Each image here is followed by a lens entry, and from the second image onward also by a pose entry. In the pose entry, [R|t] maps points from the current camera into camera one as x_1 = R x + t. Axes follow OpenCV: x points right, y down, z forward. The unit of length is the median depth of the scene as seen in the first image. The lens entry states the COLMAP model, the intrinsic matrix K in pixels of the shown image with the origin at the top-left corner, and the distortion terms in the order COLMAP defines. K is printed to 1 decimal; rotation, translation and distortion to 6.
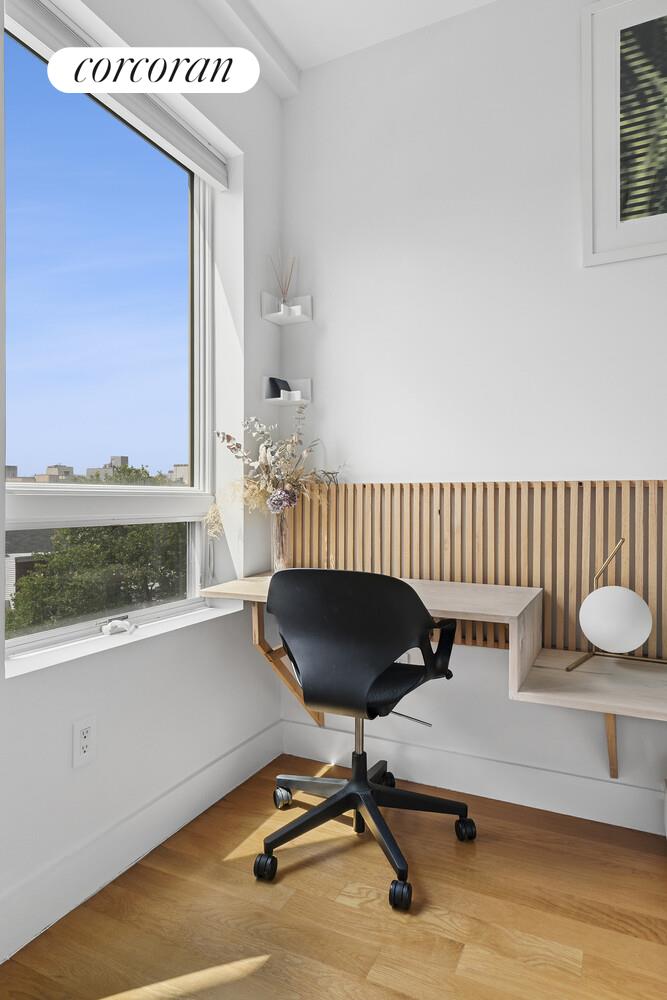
lens RADIAL K [[616.3, 0, 336.9], [0, 616.3, 485.1], [0, 0, 1]] dist [0.006131, 0.004303]
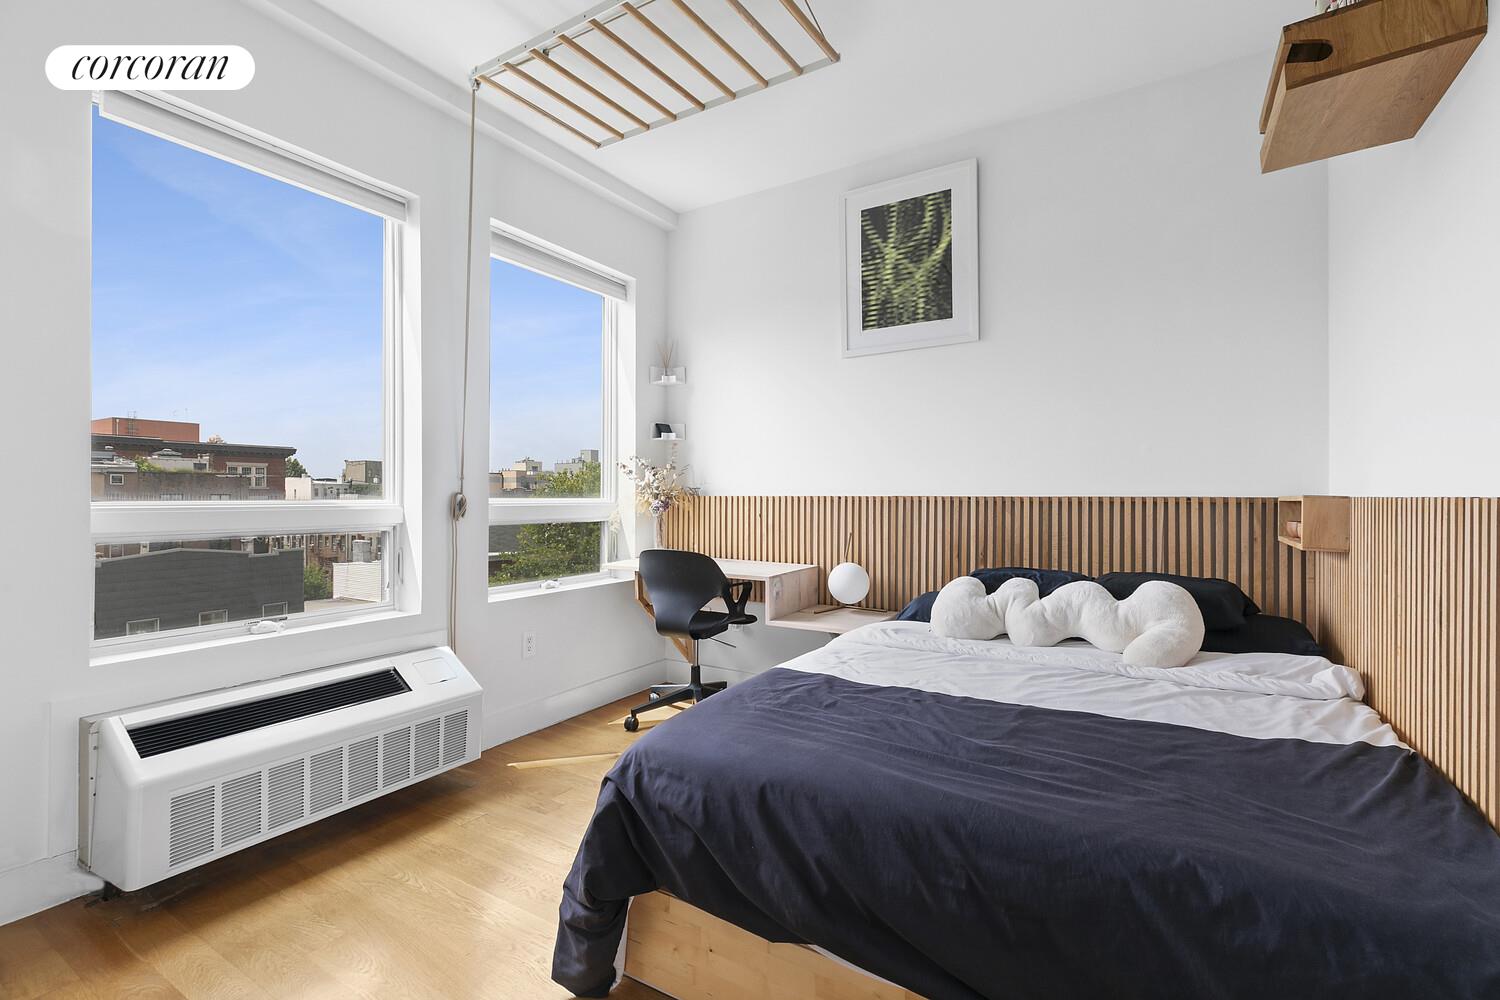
lens RADIAL K [[666.4, 0, 750.4], [0, 666.4, 476.5], [0, 0, 1]] dist [0.015534, 0.000245]
pose [[0.995038, 0.000209, -0.099491, 0.343198], [-0.001134, 0.999957, -0.009238, -0.041429], [0.099484, 0.009305, 0.994996, -0.703202]]
